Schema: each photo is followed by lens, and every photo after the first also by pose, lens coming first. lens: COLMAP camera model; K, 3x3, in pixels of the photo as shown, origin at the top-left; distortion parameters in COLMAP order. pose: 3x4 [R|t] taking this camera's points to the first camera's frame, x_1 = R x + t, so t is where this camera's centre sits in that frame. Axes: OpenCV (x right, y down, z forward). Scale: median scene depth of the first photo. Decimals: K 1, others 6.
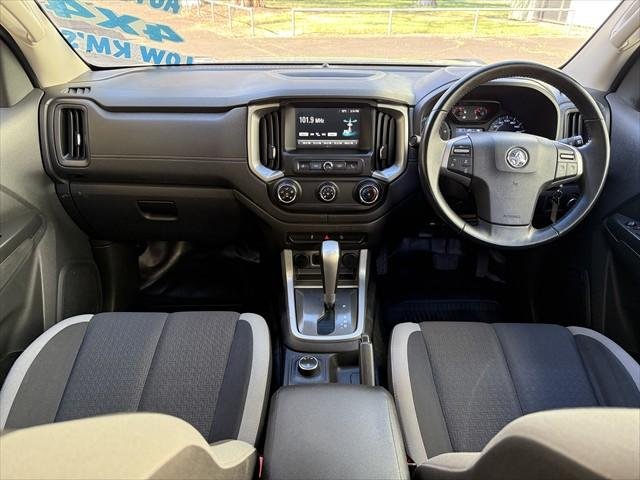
lens RADIAL K [[457.2, 0, 316.8], [0, 457.2, 237.3], [0, 0, 1]] dist [-0.009909, 0.005225]
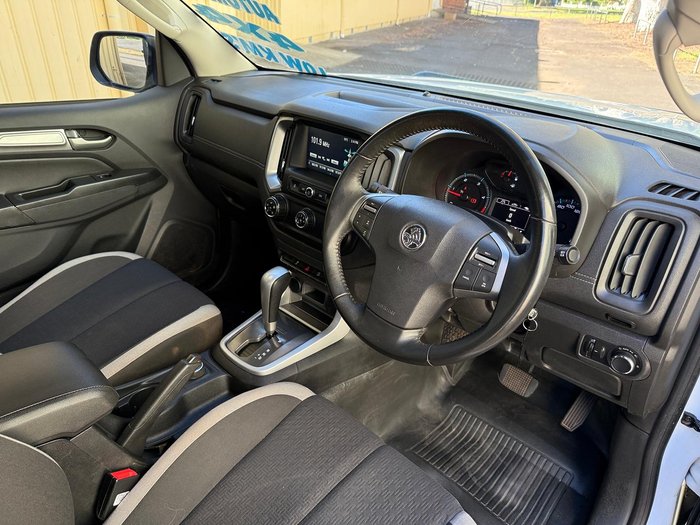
lens RADIAL K [[500.1, 0, 345.7], [0, 500.1, 265.0], [0, 0, 1]] dist [-0.009909, 0.005225]
pose [[0.723547, 0.345180, -0.597772, 0.712500], [-0.361046, 0.927334, 0.098472, -0.139867], [0.588325, 0.144574, 0.795596, 0.245931]]
